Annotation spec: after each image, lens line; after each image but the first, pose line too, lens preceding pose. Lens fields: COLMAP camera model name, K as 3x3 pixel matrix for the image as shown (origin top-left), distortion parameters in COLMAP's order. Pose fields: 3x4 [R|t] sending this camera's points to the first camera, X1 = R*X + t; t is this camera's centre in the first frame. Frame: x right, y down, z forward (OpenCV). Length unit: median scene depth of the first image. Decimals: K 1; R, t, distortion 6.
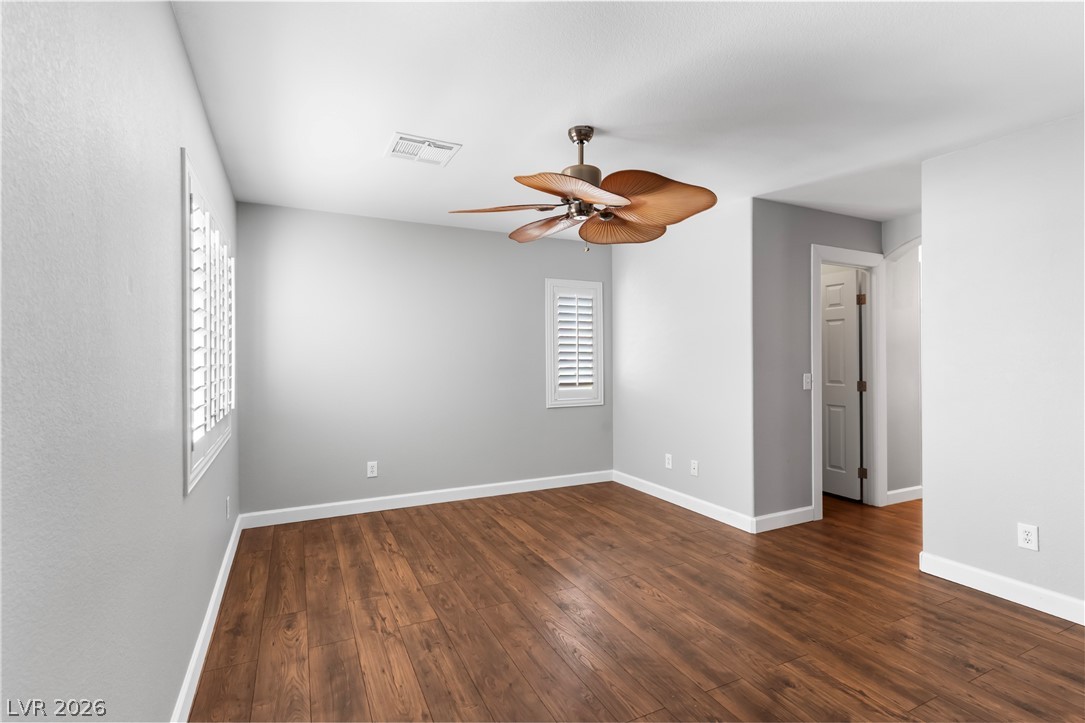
lens RADIAL K [[512.1, 0, 539.0], [0, 512.1, 364.6], [0, 0, 1]] dist [-0.000916, 0.000797]
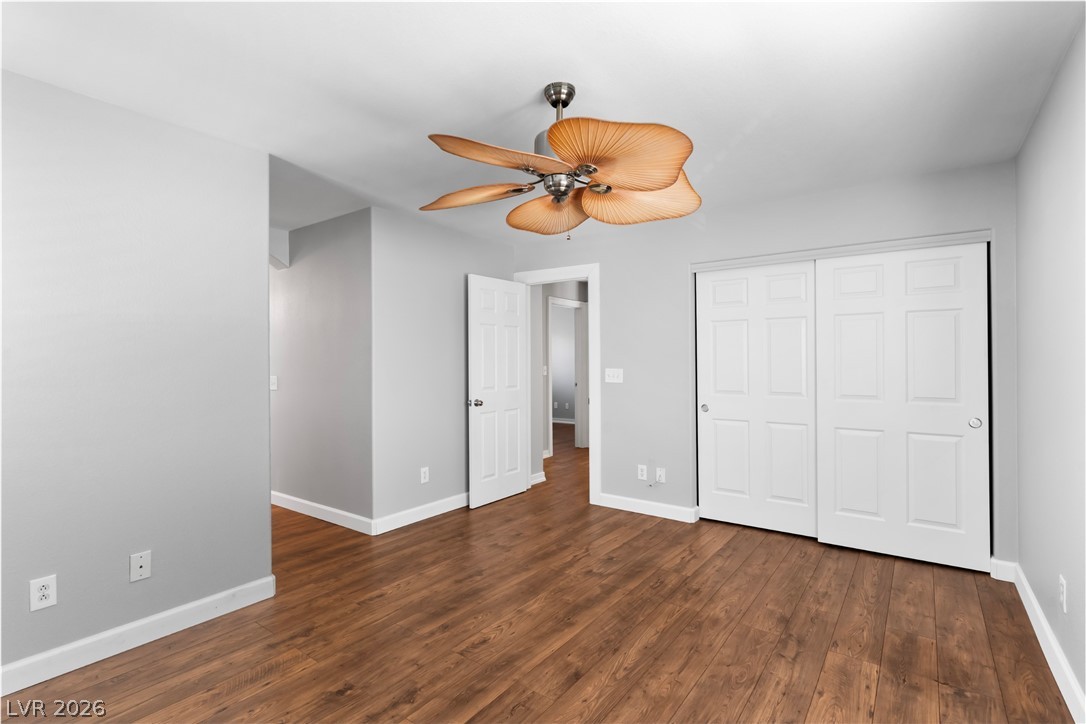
lens RADIAL K [[512.6, 0, 548.0], [0, 512.6, 358.0], [0, 0, 1]] dist [-0.000916, 0.000797]
pose [[-0.476722, 0.010858, 0.878987, -0.521749], [0.020506, 0.999789, -0.001228, -0.016335], [-0.878815, 0.017439, -0.476844, 1.157340]]
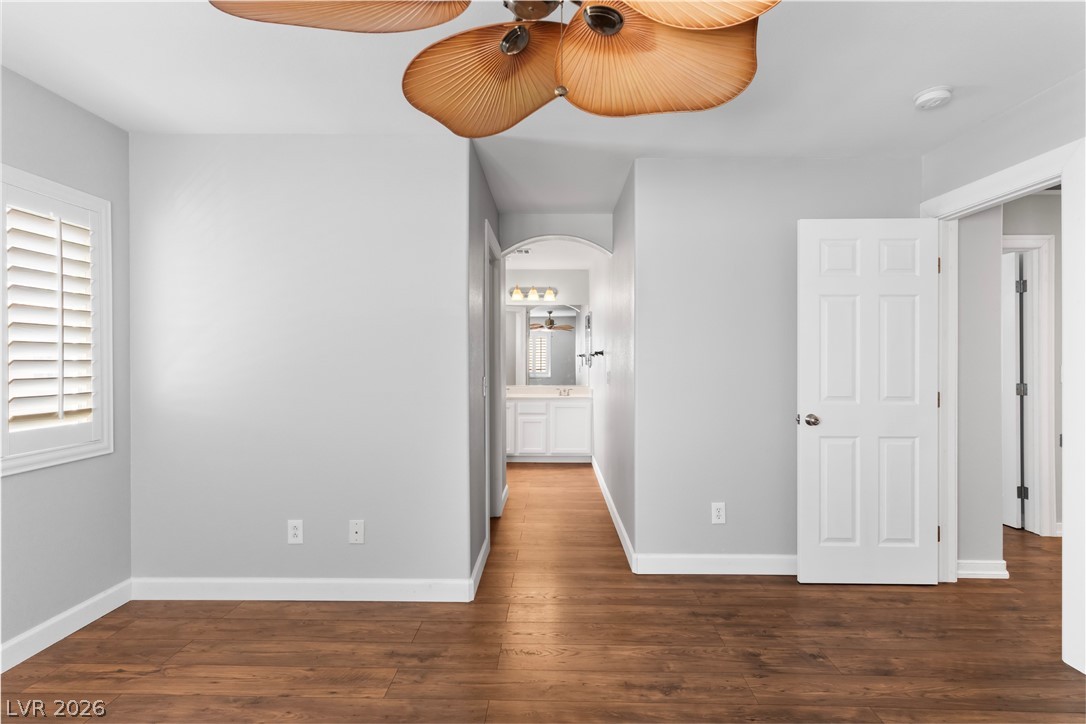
lens RADIAL K [[537.8, 0, 545.1], [0, 537.8, 358.2], [0, 0, 1]] dist [0.003242, 0.000318]
pose [[0.450609, 0.002763, 0.892717, -0.243247], [0.010645, 0.999907, -0.008468, -0.004168], [-0.892658, 0.013319, 0.450538, 0.651770]]
